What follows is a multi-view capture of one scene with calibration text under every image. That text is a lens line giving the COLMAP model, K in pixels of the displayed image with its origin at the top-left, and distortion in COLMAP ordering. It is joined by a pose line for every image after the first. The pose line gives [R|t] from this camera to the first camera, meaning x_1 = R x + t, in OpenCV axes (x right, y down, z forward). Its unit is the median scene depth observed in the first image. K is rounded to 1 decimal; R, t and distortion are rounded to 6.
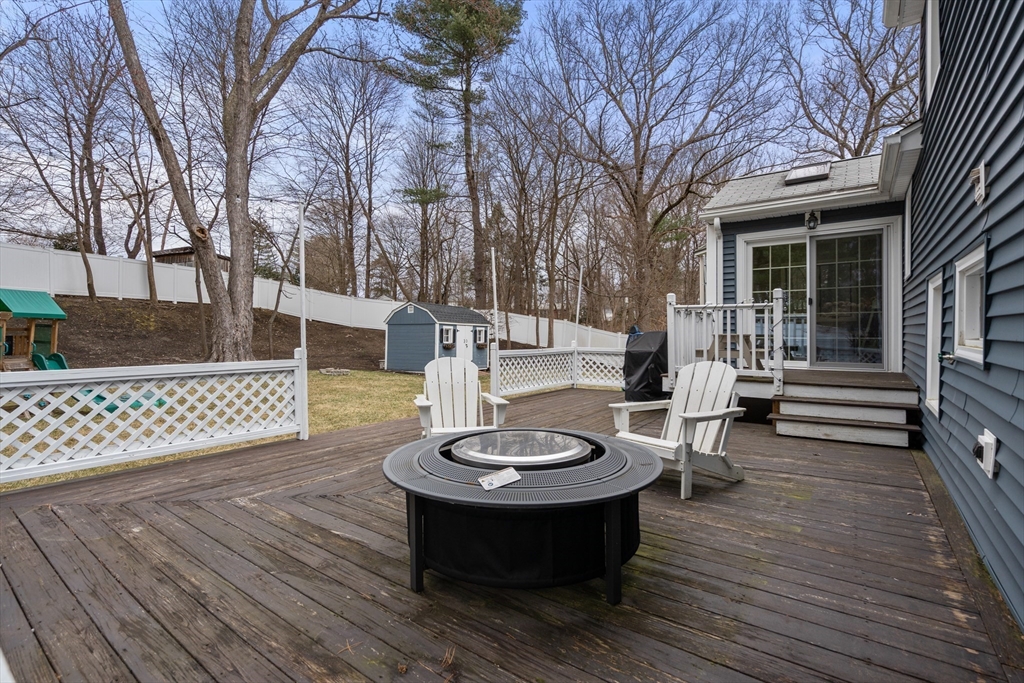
lens RADIAL K [[467.6, 0, 515.5], [0, 467.6, 320.2], [0, 0, 1]] dist [-0.002564, 0.001175]
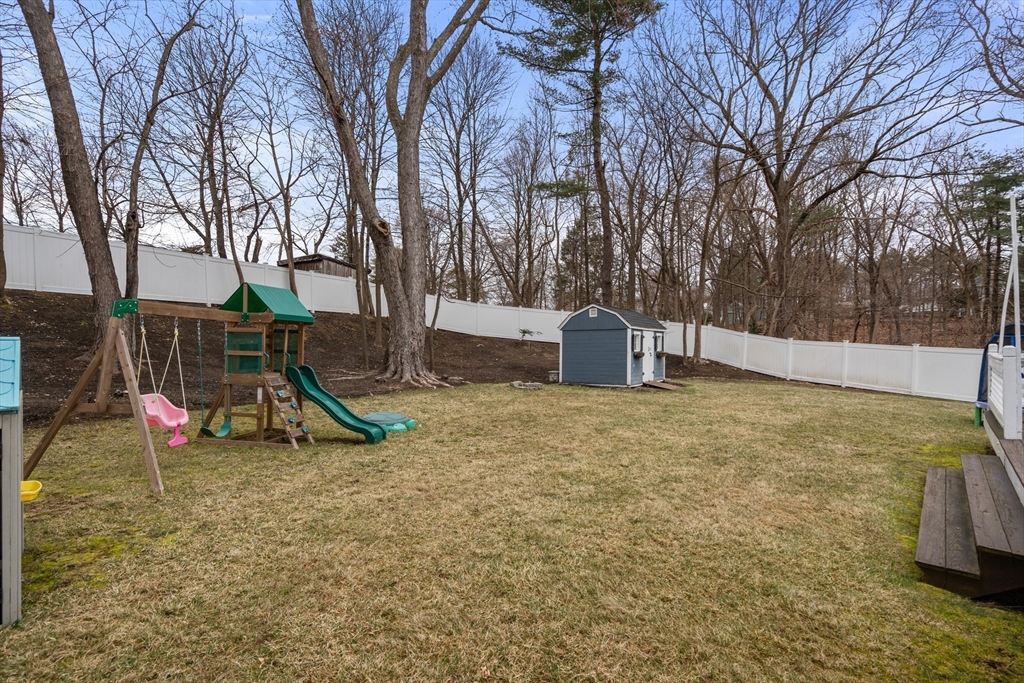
lens RADIAL K [[467.6, 0, 513.2], [0, 467.6, 342.8], [0, 0, 1]] dist [-0.002564, 0.001175]
pose [[0.993121, -0.010339, -0.116638, -0.237199], [0.013493, 0.999564, 0.026277, 0.006783], [0.116316, -0.027669, 0.992827, 0.109423]]
